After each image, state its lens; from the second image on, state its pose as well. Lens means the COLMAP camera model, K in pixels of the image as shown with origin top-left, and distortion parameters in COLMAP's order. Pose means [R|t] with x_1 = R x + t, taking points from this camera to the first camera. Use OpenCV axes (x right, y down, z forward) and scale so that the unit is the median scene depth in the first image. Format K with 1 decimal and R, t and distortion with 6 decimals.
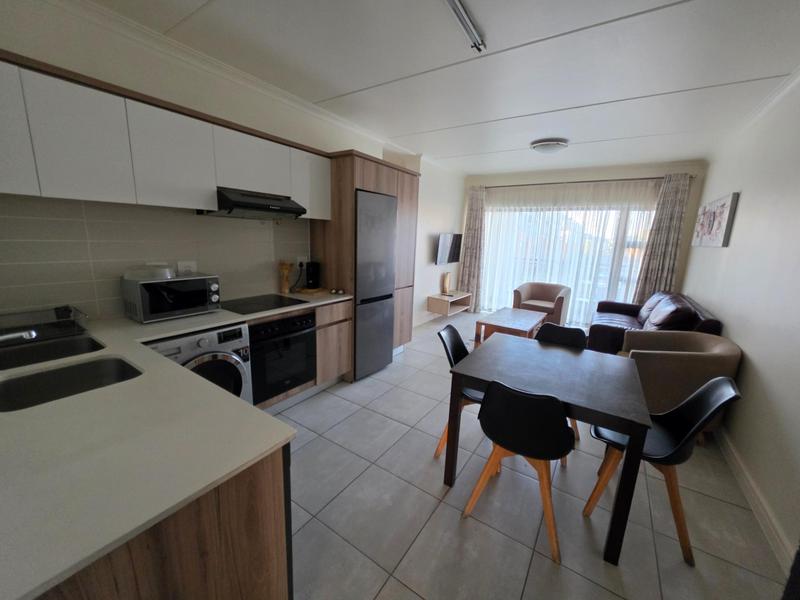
lens RADIAL K [[320.7, 0, 395.3], [0, 320.7, 297.5], [0, 0, 1]] dist [0.001045, 0.000219]
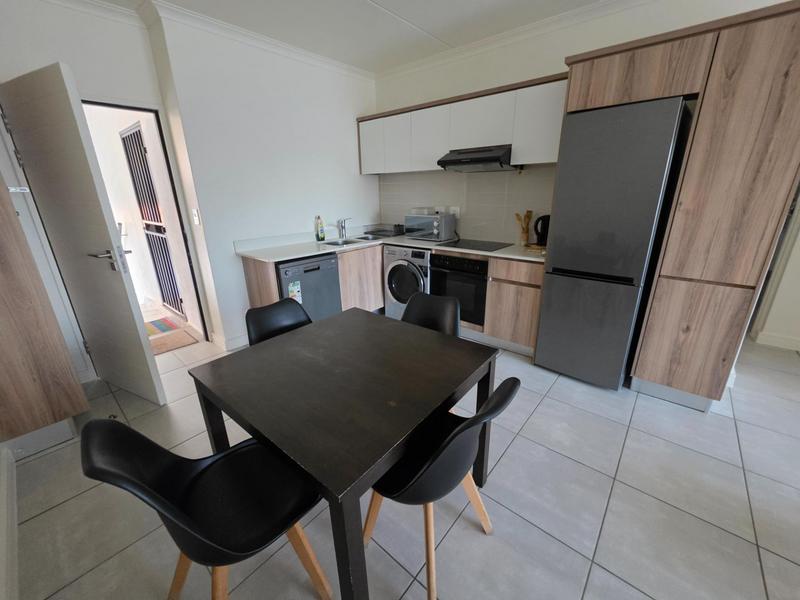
lens RADIAL K [[320.7, 0, 395.3], [0, 320.7, 297.5], [0, 0, 1]] dist [0.001045, 0.000219]
pose [[-0.116710, 0.279352, -0.953069, 0.770879], [-0.181014, 0.937571, 0.296976, -0.095314], [0.976531, 0.207179, -0.058857, 0.778171]]
